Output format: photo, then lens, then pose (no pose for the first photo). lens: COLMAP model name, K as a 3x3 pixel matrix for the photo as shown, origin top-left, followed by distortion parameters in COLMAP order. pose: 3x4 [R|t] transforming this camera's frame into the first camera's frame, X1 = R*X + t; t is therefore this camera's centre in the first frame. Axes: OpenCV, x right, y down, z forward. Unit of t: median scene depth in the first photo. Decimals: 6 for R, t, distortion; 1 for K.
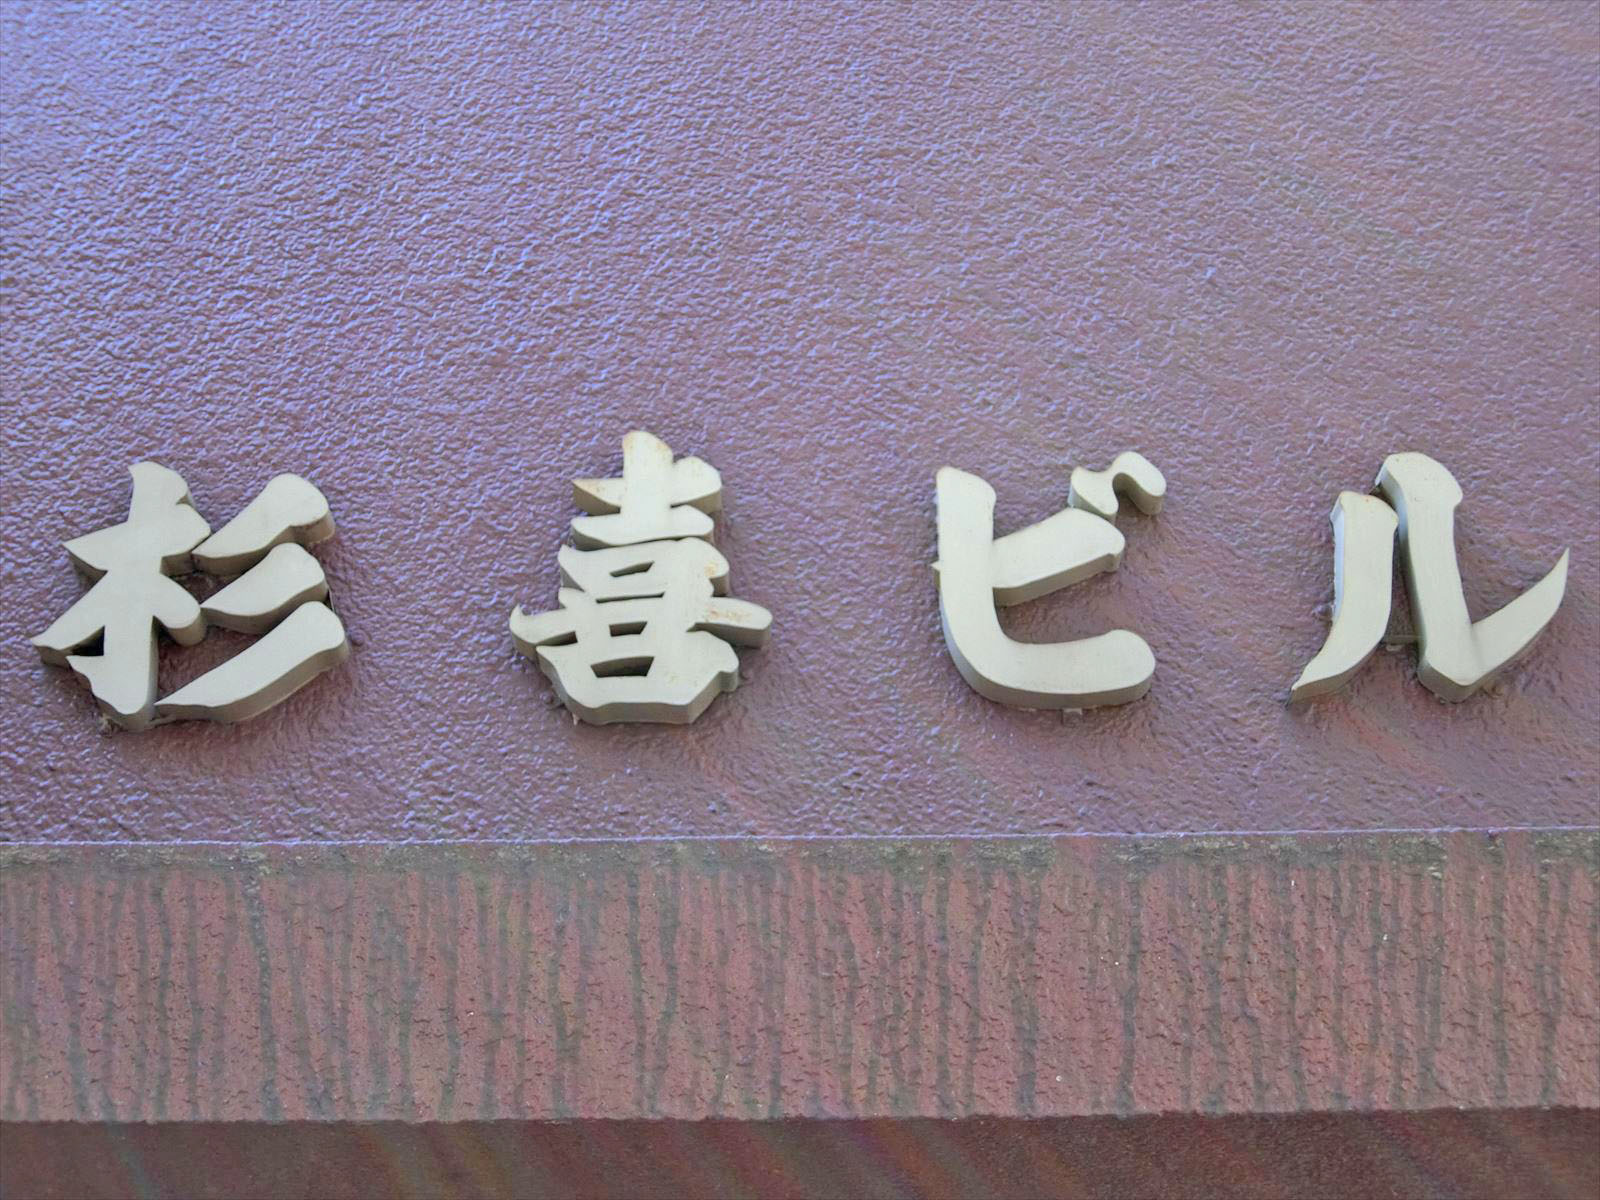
lens RADIAL K [[2446.6, 0, 794.6], [0, 2446.6, 598.3], [0, 0, 1]] dist [-0.058026, 0.000000]
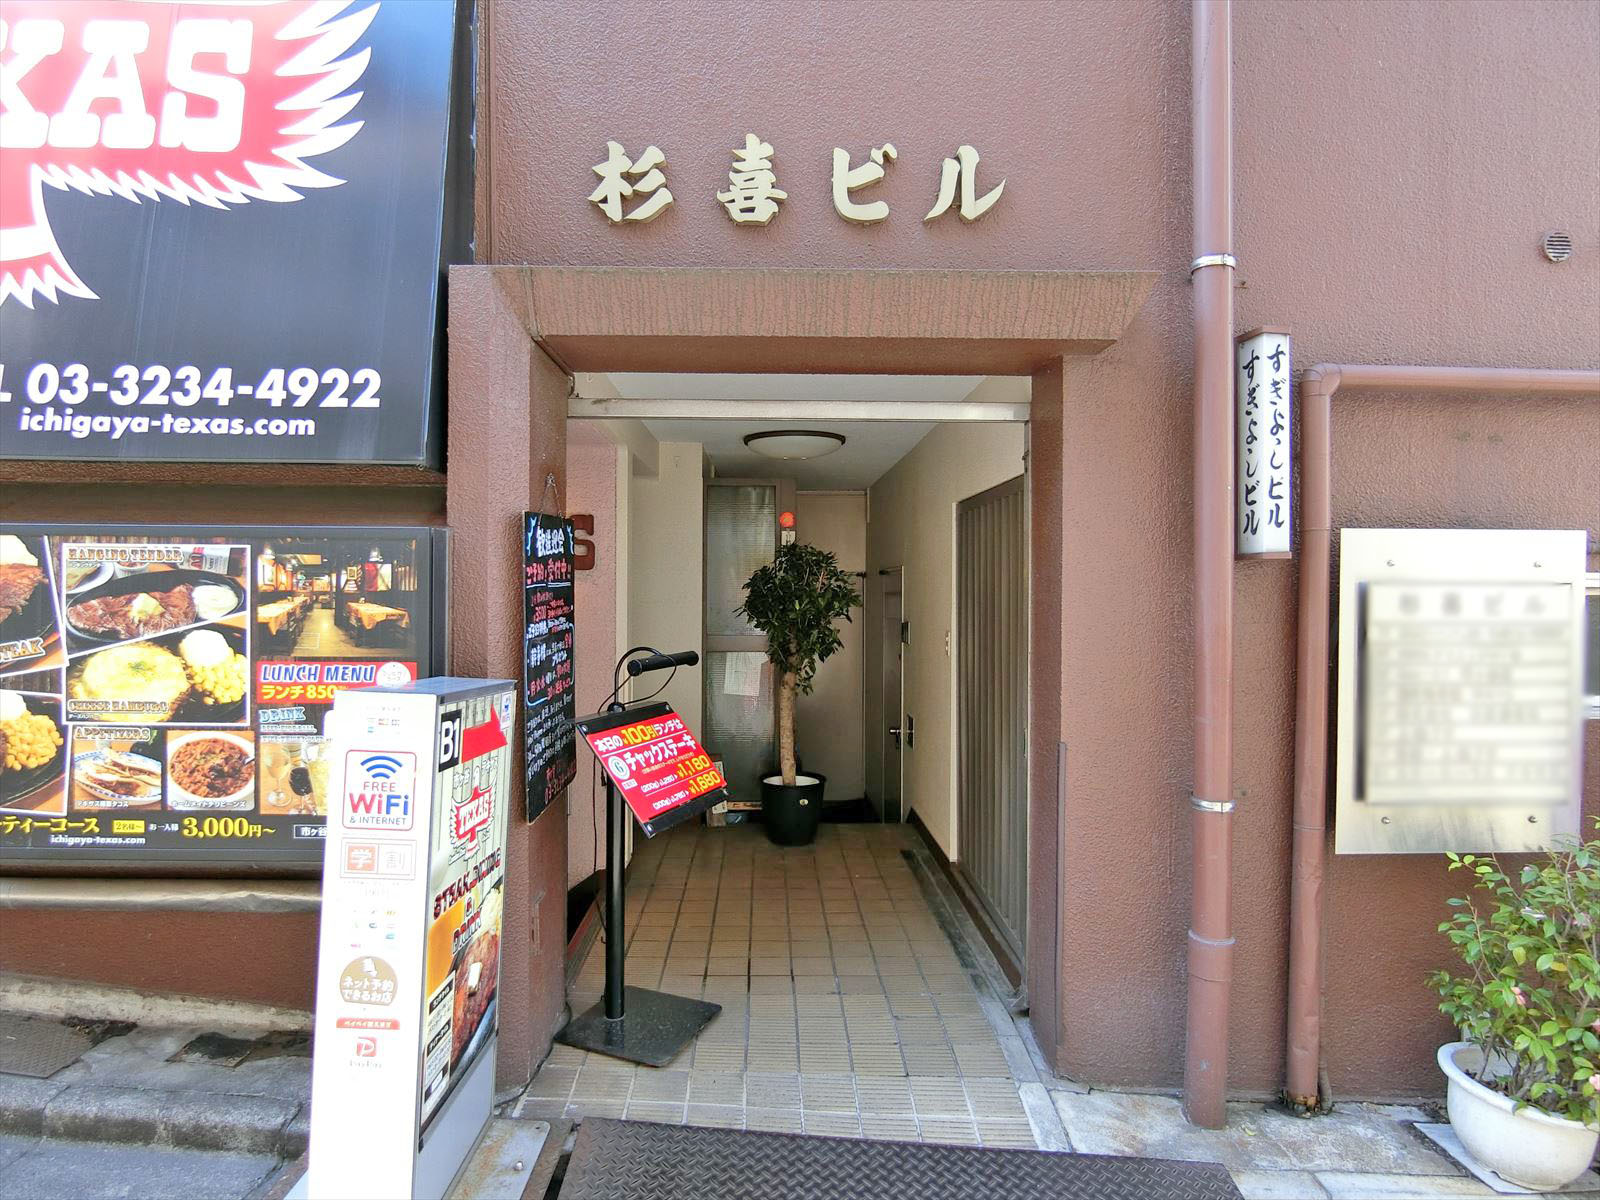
lens RADIAL K [[891.5, 0, 786.0], [0, 891.5, 596.9], [0, 0, 1]] dist [-0.002250, -0.000240]
pose [[0.999858, 0.014897, 0.007838, -0.012723], [-0.016815, 0.862623, 0.505567, -0.149517], [0.000771, -0.505627, 0.862752, -0.476256]]
